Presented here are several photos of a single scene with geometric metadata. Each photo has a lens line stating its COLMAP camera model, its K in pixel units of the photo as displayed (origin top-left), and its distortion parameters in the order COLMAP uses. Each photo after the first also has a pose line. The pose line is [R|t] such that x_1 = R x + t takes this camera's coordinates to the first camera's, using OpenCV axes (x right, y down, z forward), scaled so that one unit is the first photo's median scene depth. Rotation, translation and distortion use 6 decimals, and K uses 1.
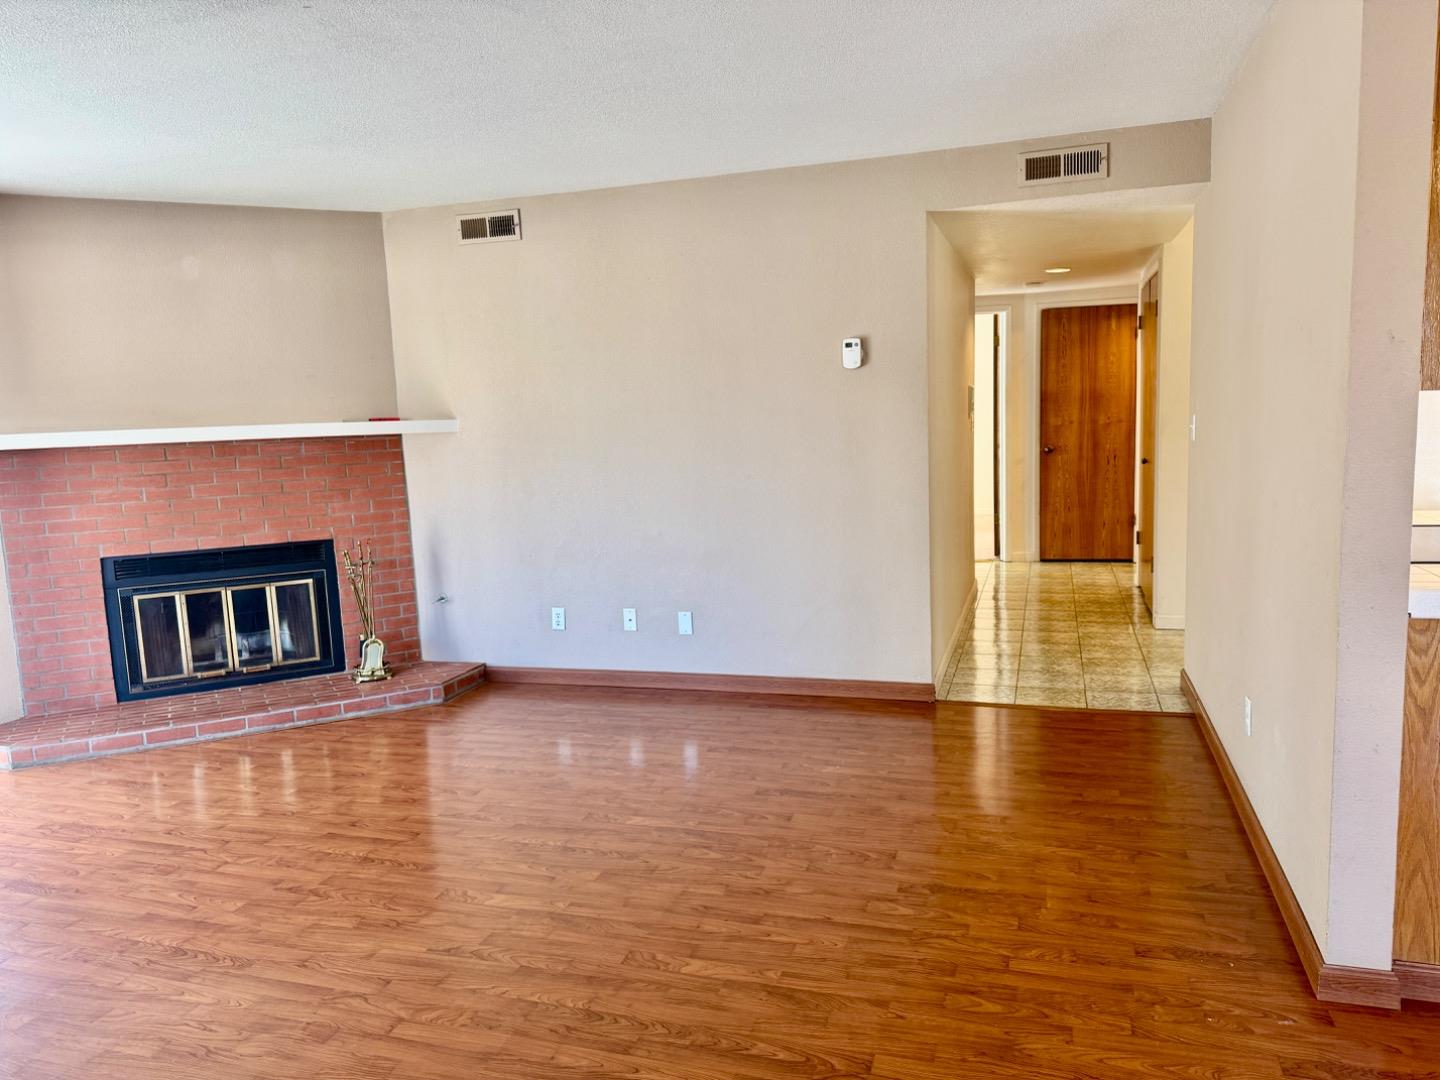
lens RADIAL K [[985.3, 0, 714.1], [0, 985.3, 530.2], [0, 0, 1]] dist [0.037365, -0.052164]
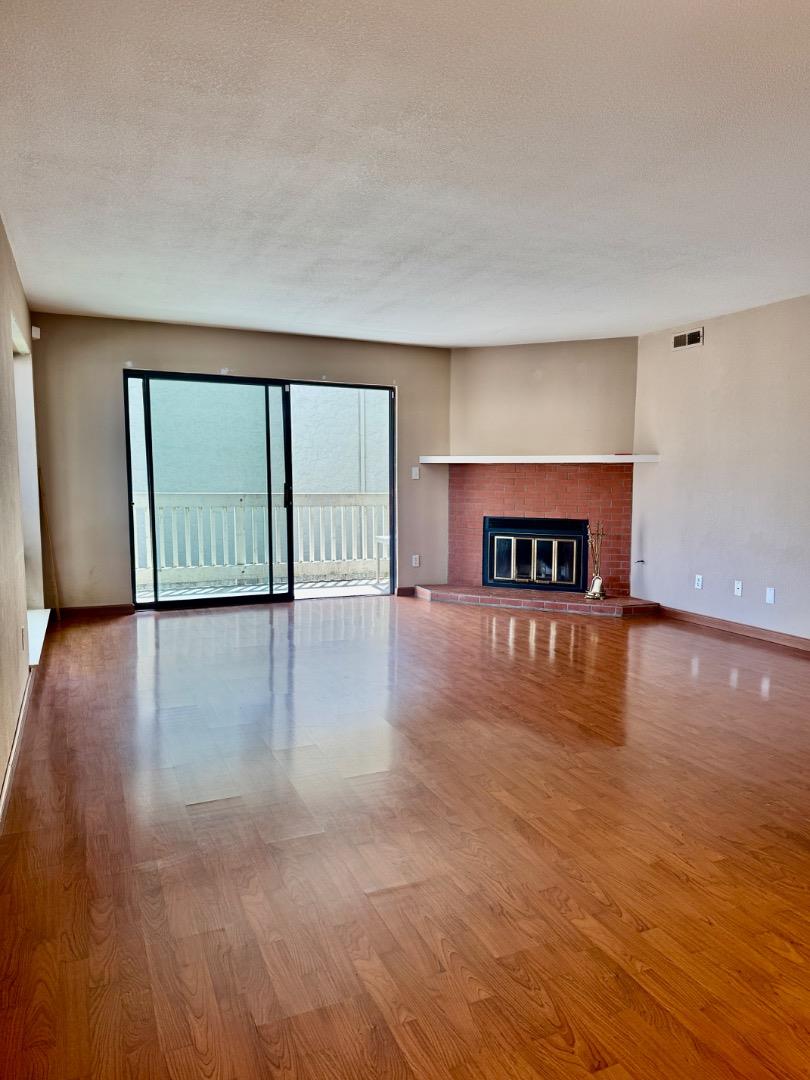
lens RADIAL K [[739.0, 0, 405.0], [0, 739.0, 540.0], [0, 0, 1]] dist [0.037365, -0.052164]
pose [[0.642110, 0.109915, -0.758692, 0.453982], [-0.116872, 0.992135, 0.044821, 0.025523], [0.757652, 0.059890, 0.649906, -0.145661]]
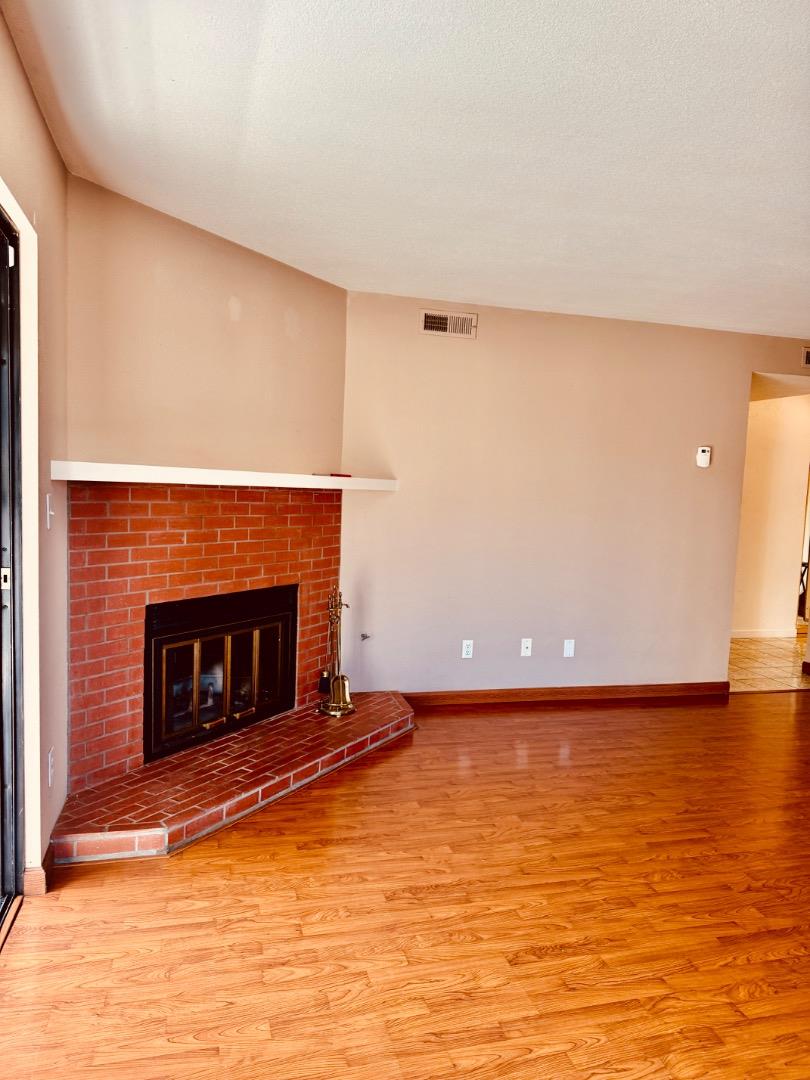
lens RADIAL K [[738.0, 0, 405.0], [0, 738.0, 540.0], [0, 0, 1]] dist [0.122402, -0.160257]
pose [[0.844556, 0.030929, 0.534573, -0.742556], [-0.004752, 0.998724, -0.050275, 0.001444], [-0.535446, 0.039920, 0.843625, 0.274161]]
